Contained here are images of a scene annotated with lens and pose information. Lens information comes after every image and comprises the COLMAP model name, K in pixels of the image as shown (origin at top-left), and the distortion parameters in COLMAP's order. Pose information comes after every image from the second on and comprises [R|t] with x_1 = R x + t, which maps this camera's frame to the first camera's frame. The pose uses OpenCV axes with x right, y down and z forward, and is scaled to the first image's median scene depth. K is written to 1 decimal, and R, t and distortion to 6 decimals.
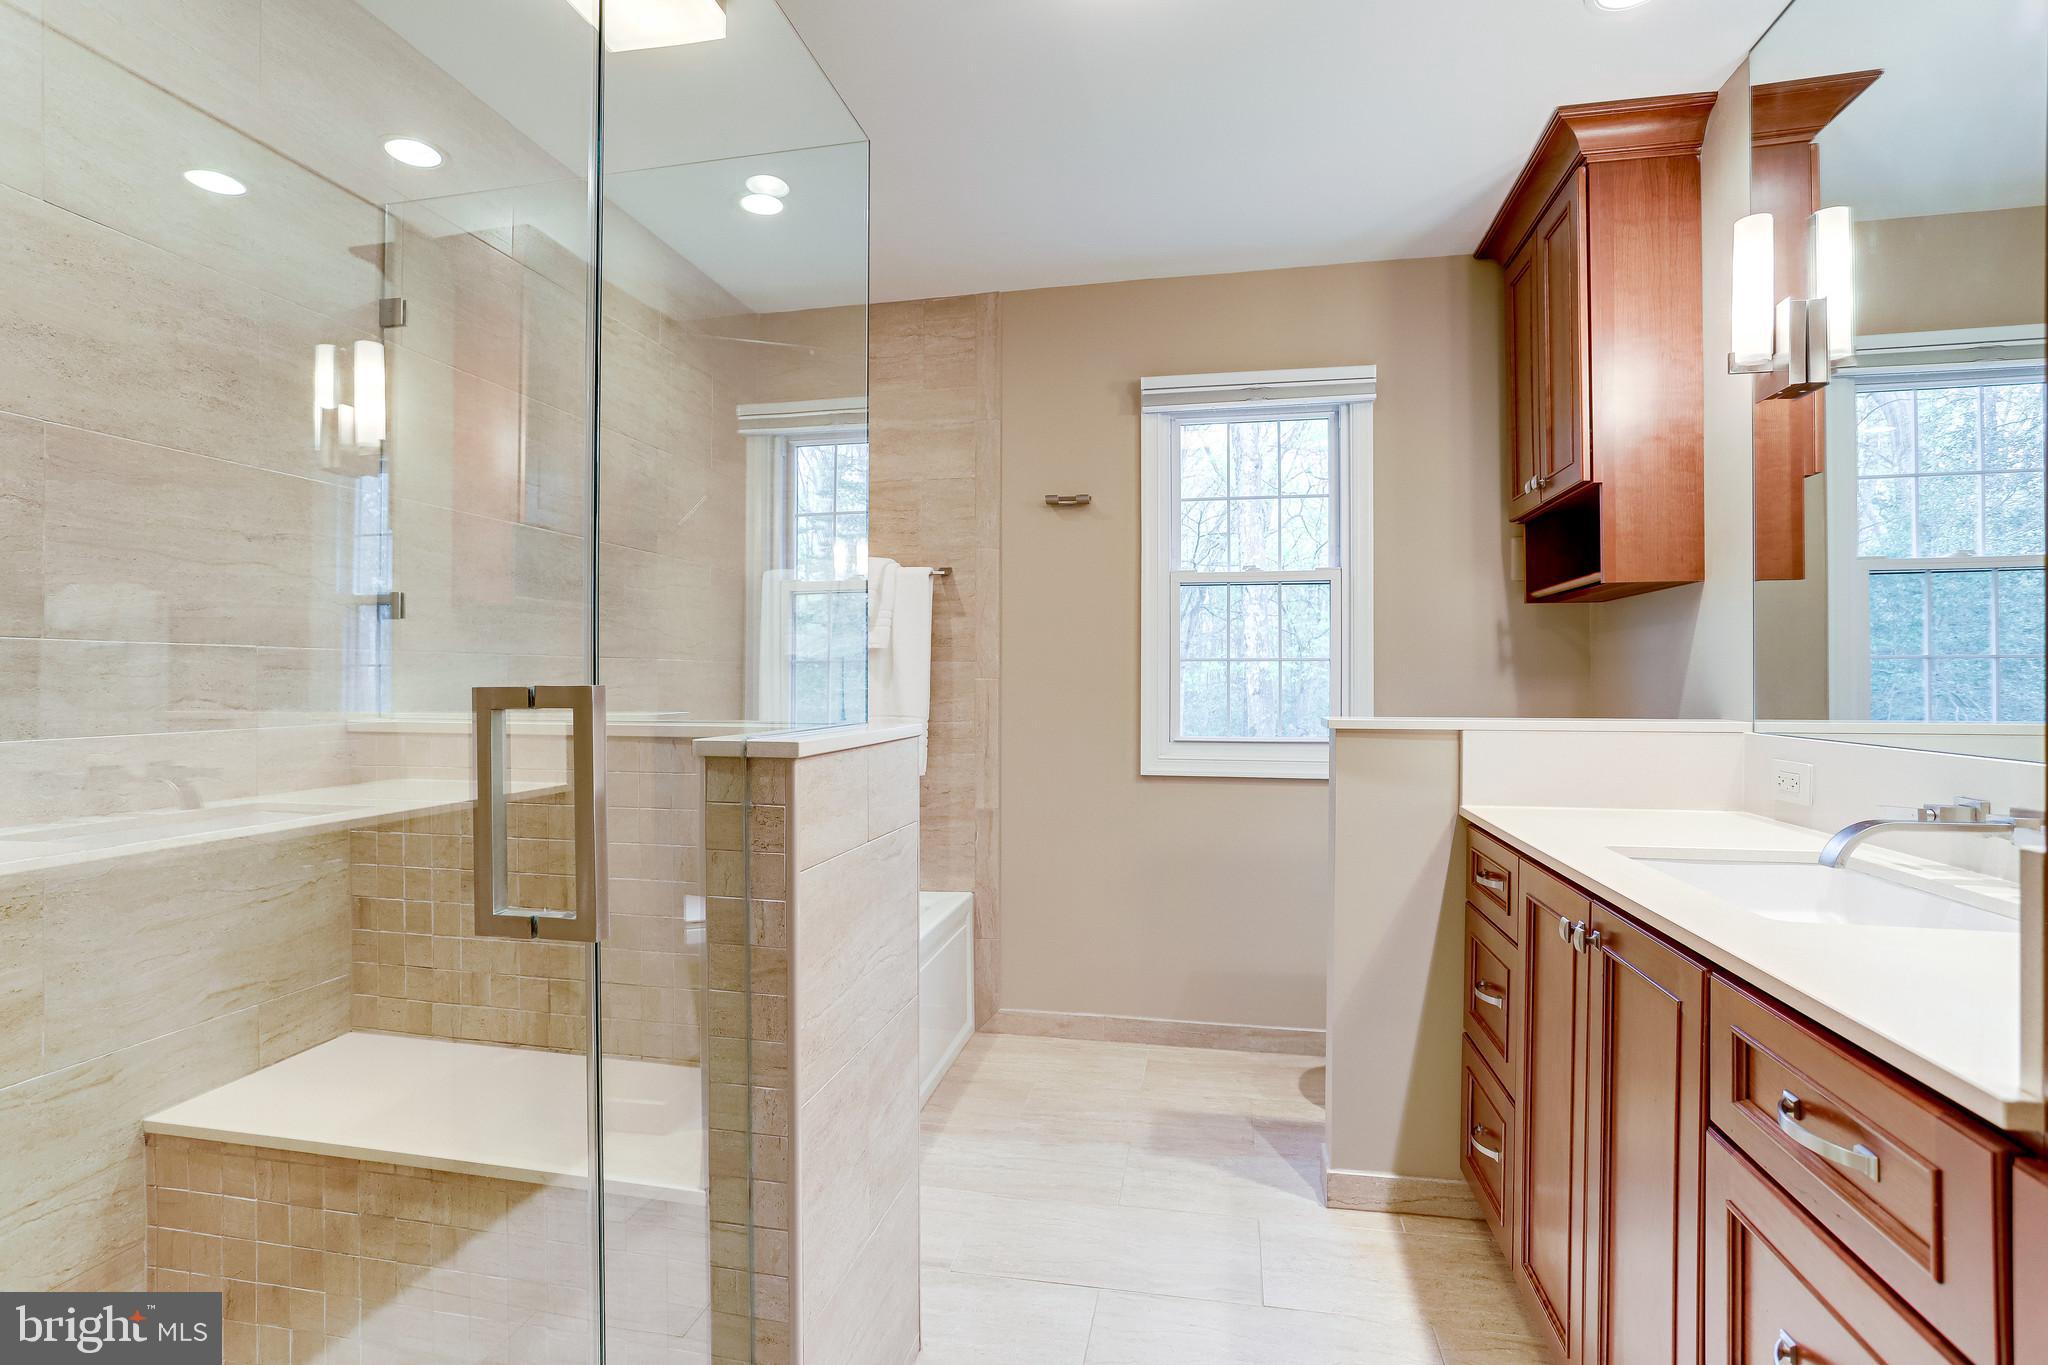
lens RADIAL K [[968.0, 0, 1023.7], [0, 968.0, 685.6], [0, 0, 1]] dist [-0.041693, 0.005799]
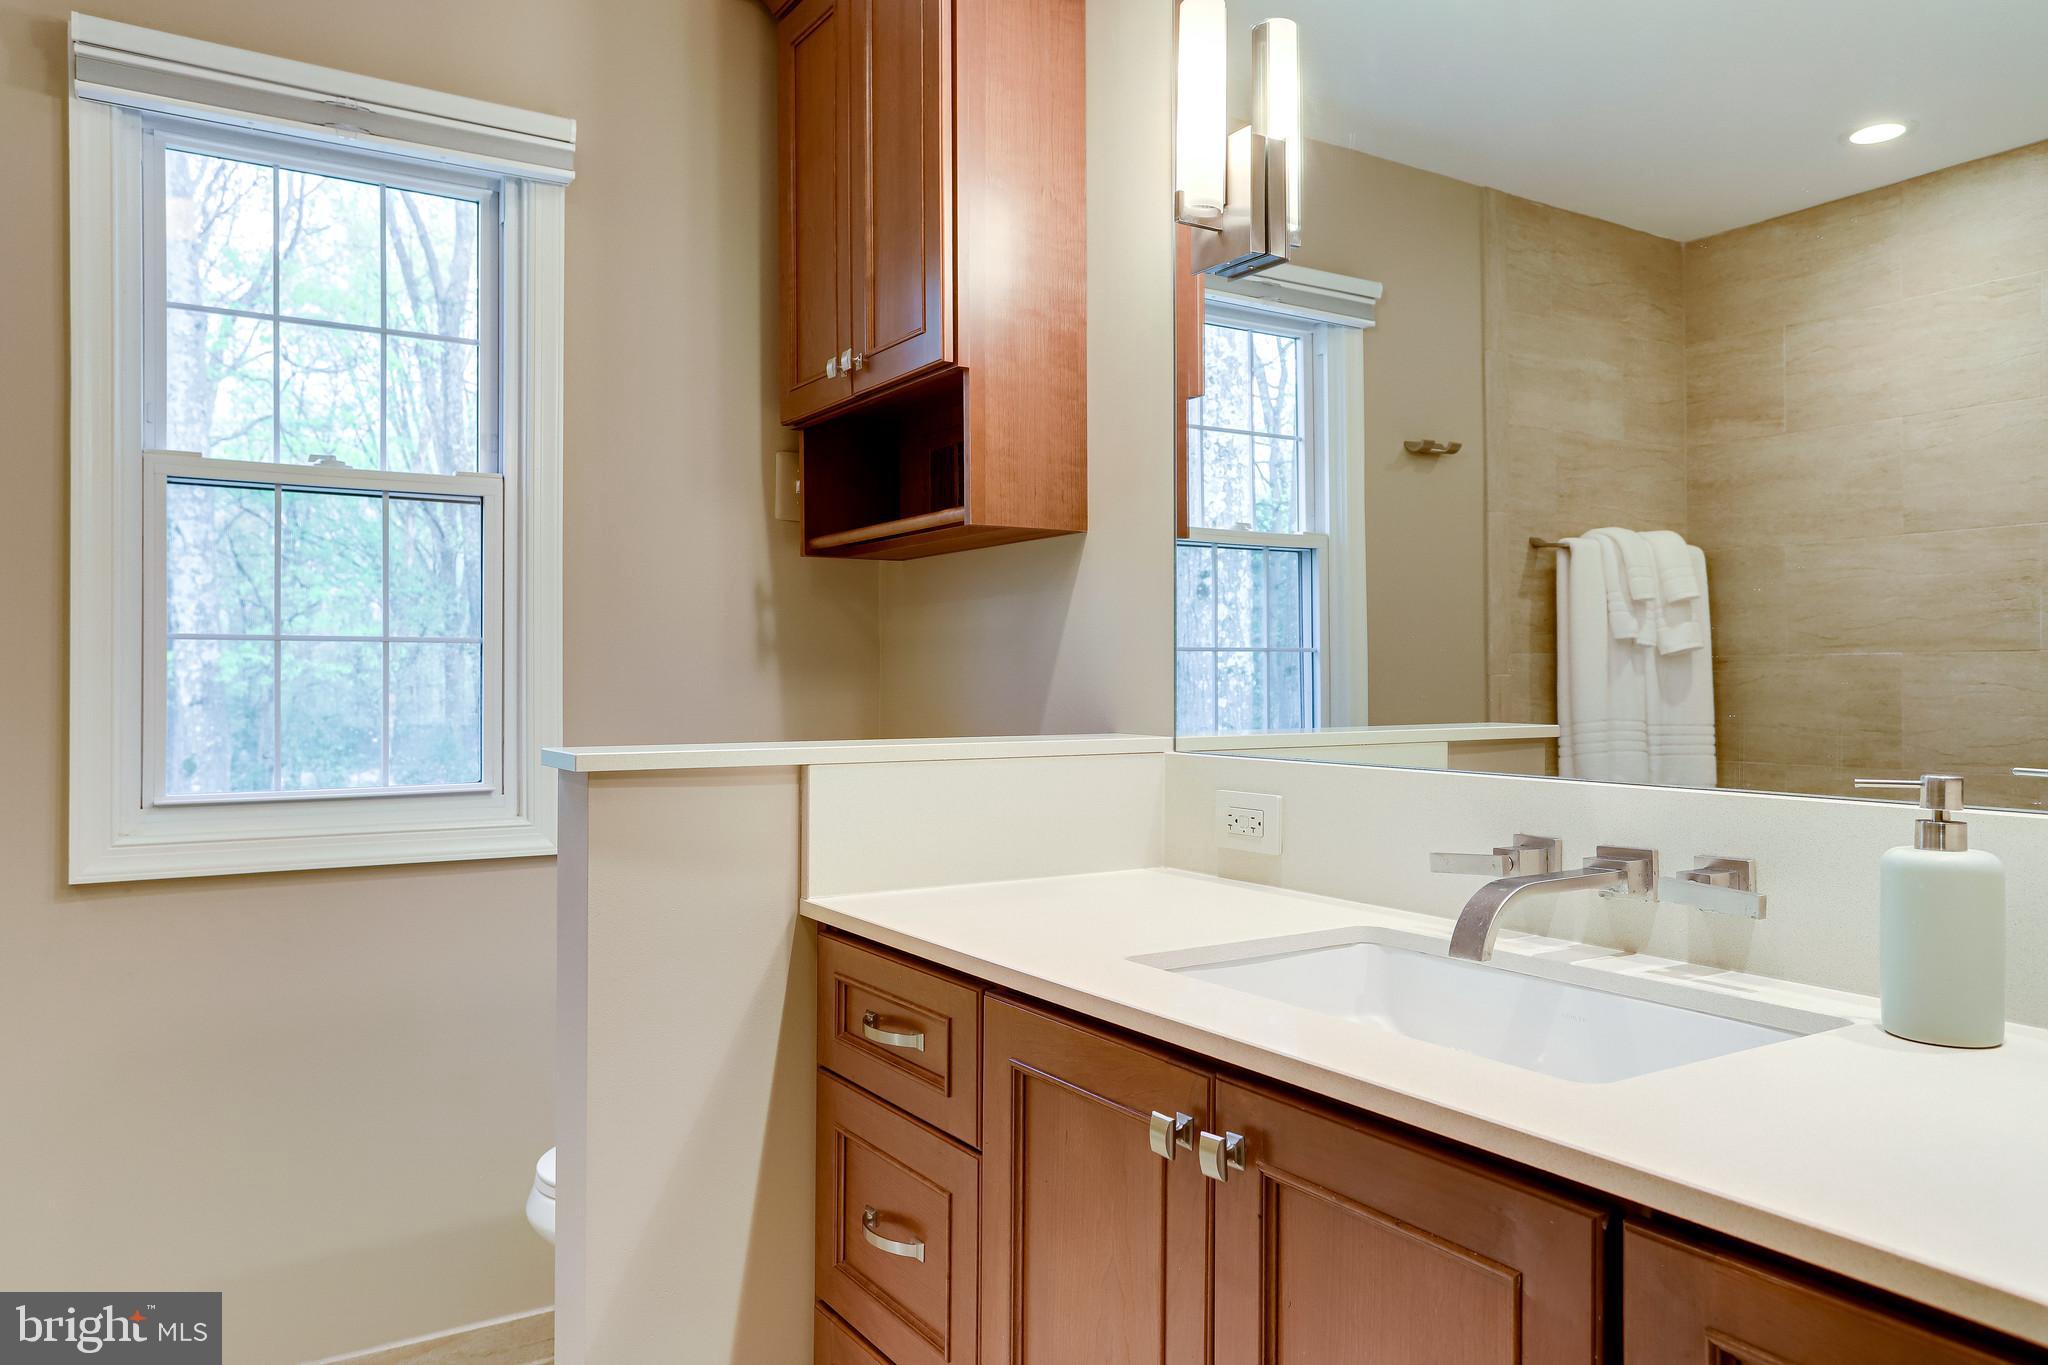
lens RADIAL K [[1416.9, 0, 1018.7], [0, 1416.9, 674.4], [0, 0, 1]] dist [-0.002567, 0.016533]
pose [[0.722389, 0.001151, 0.691486, -0.025450], [0.006011, 0.999950, -0.007944, 0.000621], [-0.691461, 0.009895, 0.722346, 0.264449]]
